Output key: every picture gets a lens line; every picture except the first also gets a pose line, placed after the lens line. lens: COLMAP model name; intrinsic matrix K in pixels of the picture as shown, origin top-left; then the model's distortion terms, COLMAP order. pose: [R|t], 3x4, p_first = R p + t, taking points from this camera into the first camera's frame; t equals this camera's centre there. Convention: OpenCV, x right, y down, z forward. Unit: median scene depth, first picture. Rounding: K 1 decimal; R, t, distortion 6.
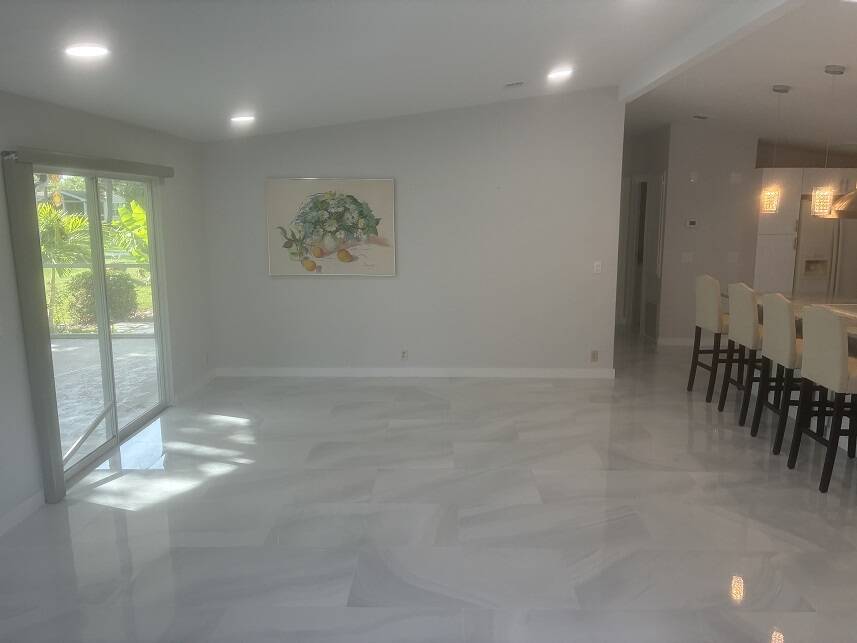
lens RADIAL K [[648.9, 0, 428.0], [0, 648.9, 319.0], [0, 0, 1]] dist [0.057430, -0.074308]
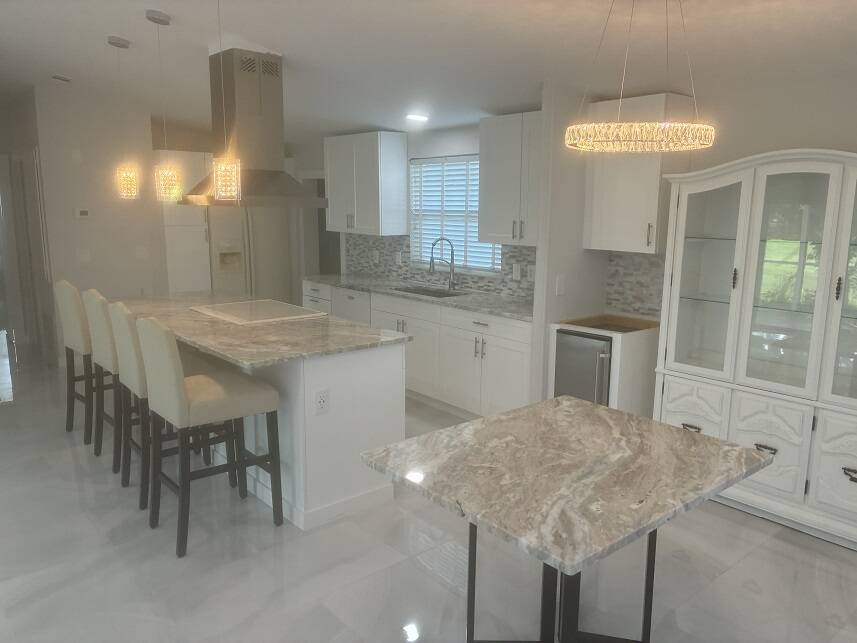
lens RADIAL K [[648.9, 0, 428.0], [0, 648.9, 319.0], [0, 0, 1]] dist [0.057430, -0.074308]
pose [[0.746276, -0.112339, 0.656088, 0.219121], [0.105954, 0.993137, 0.049531, -0.013732], [-0.657150, 0.032551, 0.753057, 0.138721]]
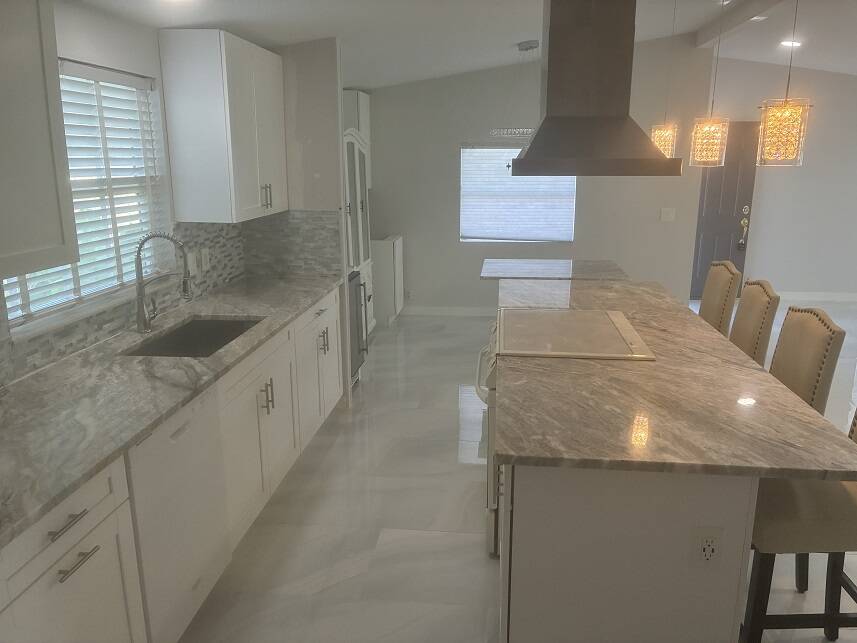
lens RADIAL K [[649.3, 0, 428.5], [0, 649.3, 321.5], [0, 0, 1]] dist [0.001608, 0.000952]
pose [[-0.994819, -0.025721, 0.098357, 0.589617], [0.016637, 0.913237, 0.407088, -0.201499], [-0.100294, 0.406616, -0.908078, 1.198522]]
